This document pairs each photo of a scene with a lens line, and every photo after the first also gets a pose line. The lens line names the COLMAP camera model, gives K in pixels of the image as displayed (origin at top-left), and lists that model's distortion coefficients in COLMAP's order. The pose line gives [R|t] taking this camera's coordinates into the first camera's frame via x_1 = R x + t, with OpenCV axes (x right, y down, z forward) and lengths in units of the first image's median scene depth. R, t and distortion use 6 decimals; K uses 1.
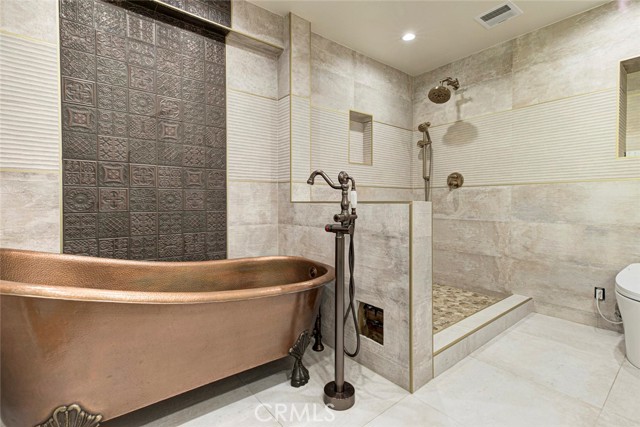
lens RADIAL K [[296.0, 0, 321.5], [0, 296.0, 205.4], [0, 0, 1]] dist [0.018055, -0.000209]
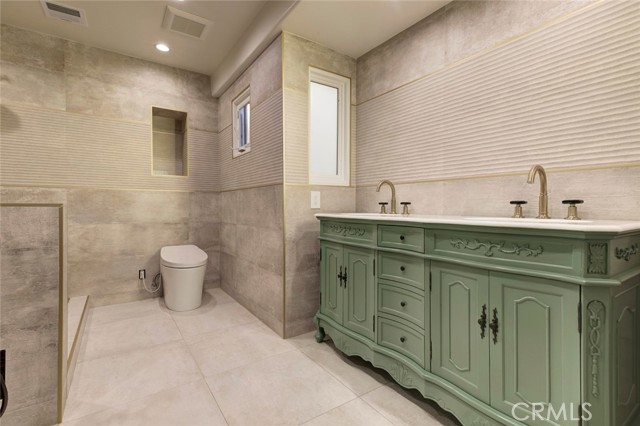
lens RADIAL K [[296.0, 0, 319.7], [0, 296.0, 210.4], [0, 0, 1]] dist [0.018055, -0.000209]
pose [[0.075704, -0.011404, 0.997065, -0.327147], [0.006959, 0.999916, 0.010908, 0.000542], [-0.997106, 0.006113, 0.075777, 0.107360]]
